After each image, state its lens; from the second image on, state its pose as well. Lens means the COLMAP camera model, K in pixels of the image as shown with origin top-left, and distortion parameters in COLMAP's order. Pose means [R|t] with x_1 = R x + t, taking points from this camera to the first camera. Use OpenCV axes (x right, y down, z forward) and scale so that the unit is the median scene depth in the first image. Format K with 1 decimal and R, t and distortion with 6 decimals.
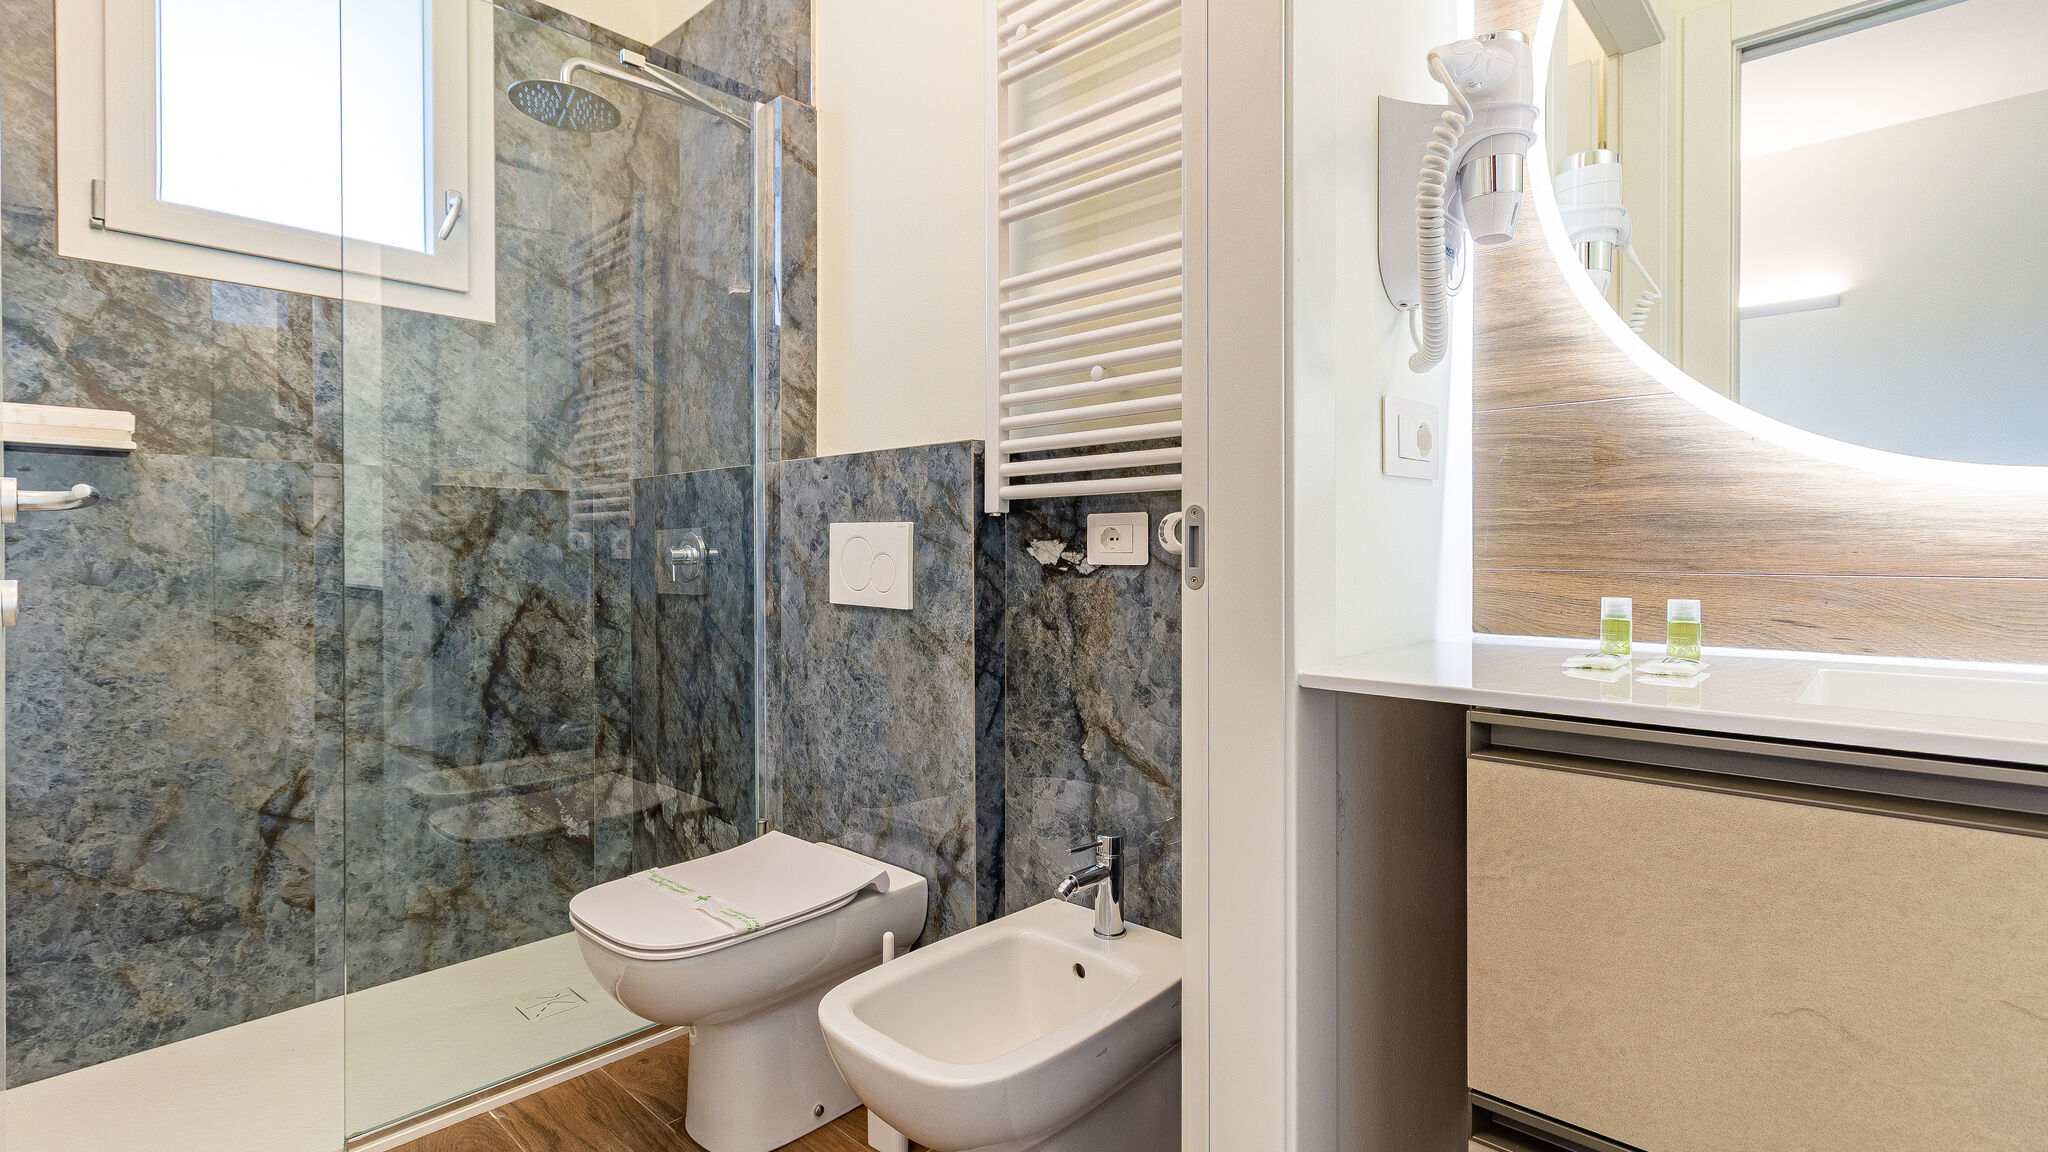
lens RADIAL K [[953.5, 0, 1030.9], [0, 953.5, 551.5], [0, 0, 1]] dist [0.005129, 0.000777]
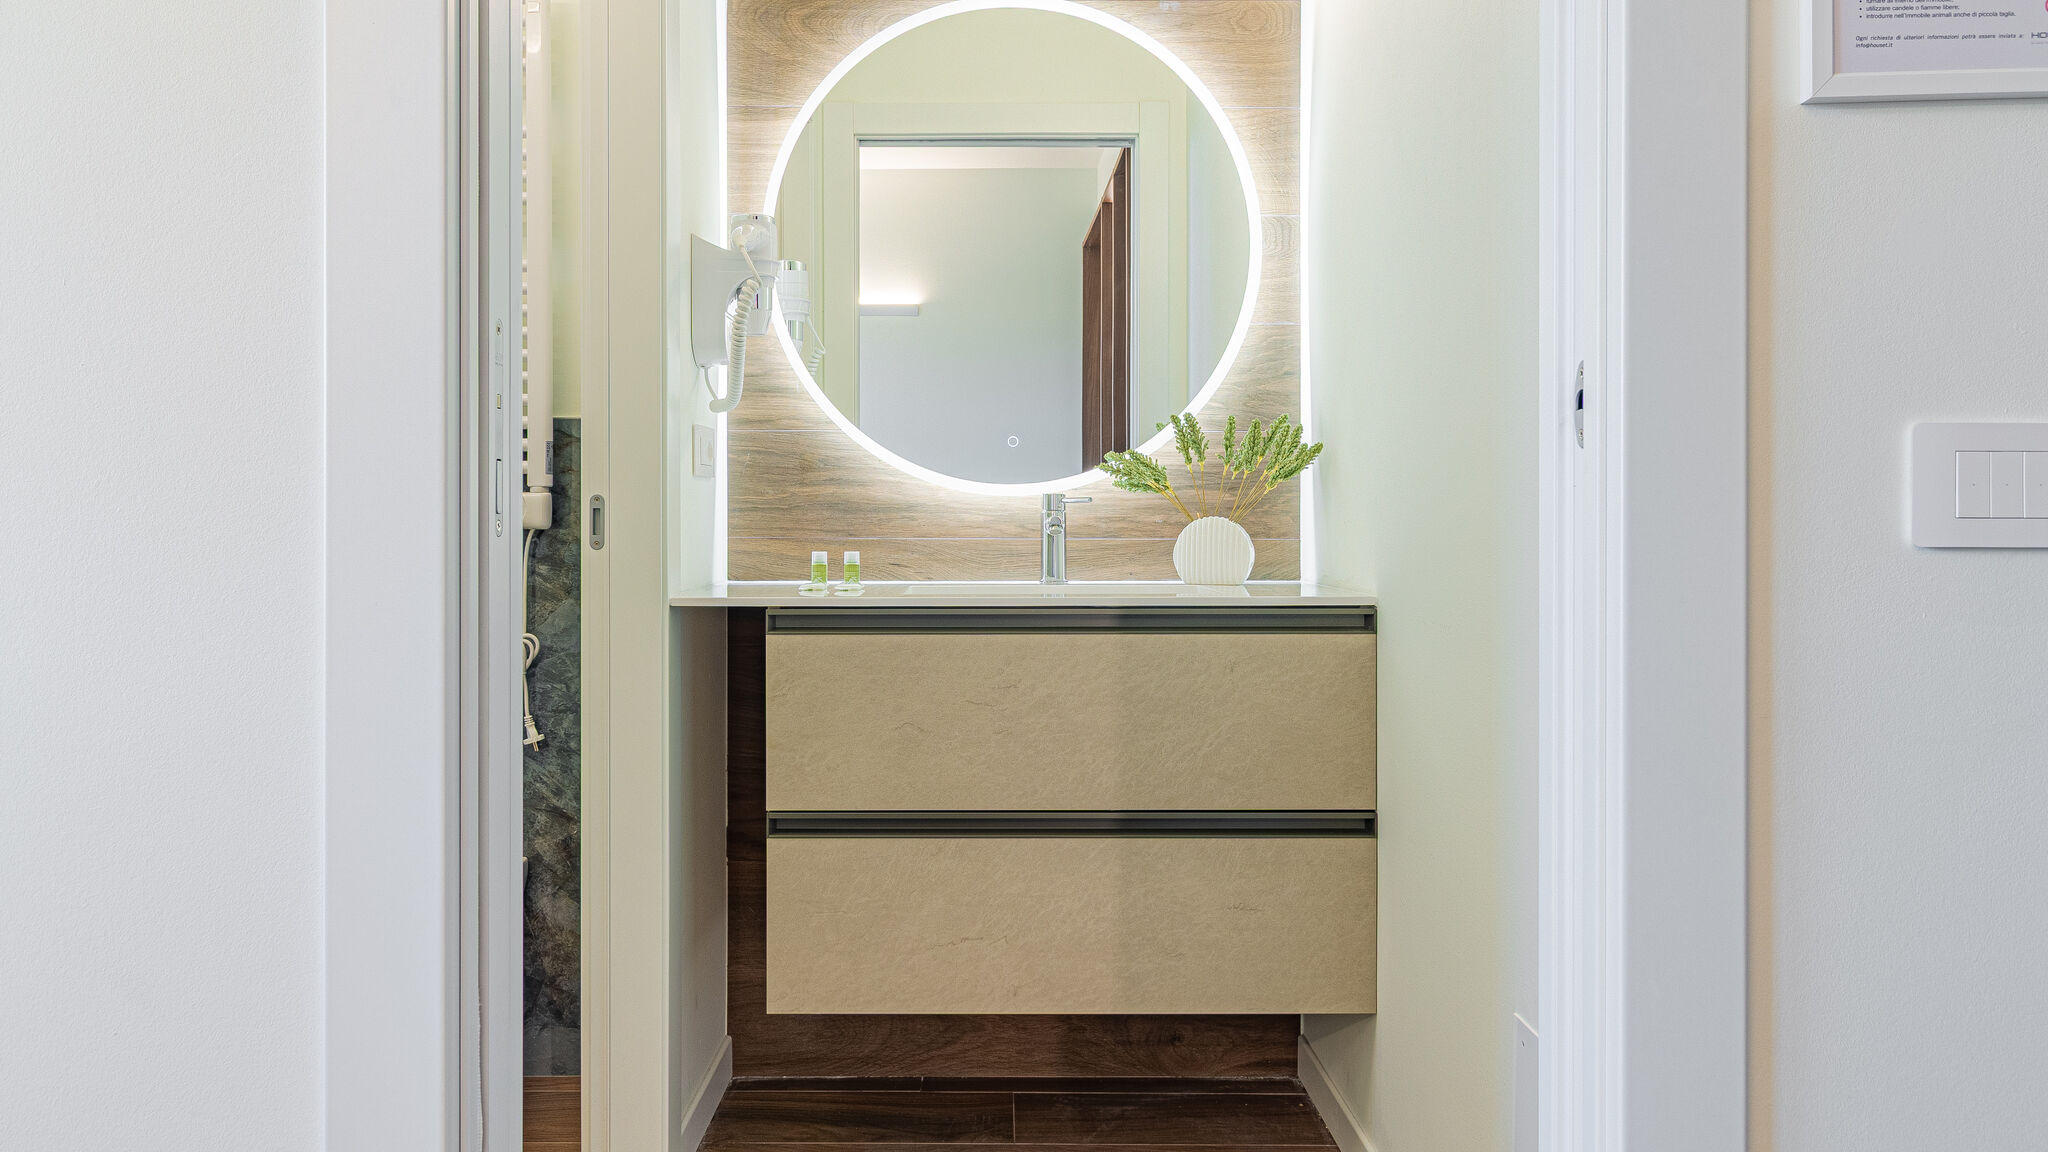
lens RADIAL K [[1660.0, 0, 1022.1], [0, 1660.0, 568.4], [0, 0, 1]] dist [-0.001320, -0.000136]
pose [[0.724083, -0.017491, 0.689491, -1.104059], [0.002566, 0.999740, 0.022666, 0.010632], [-0.689708, -0.014643, 0.723939, -1.320758]]
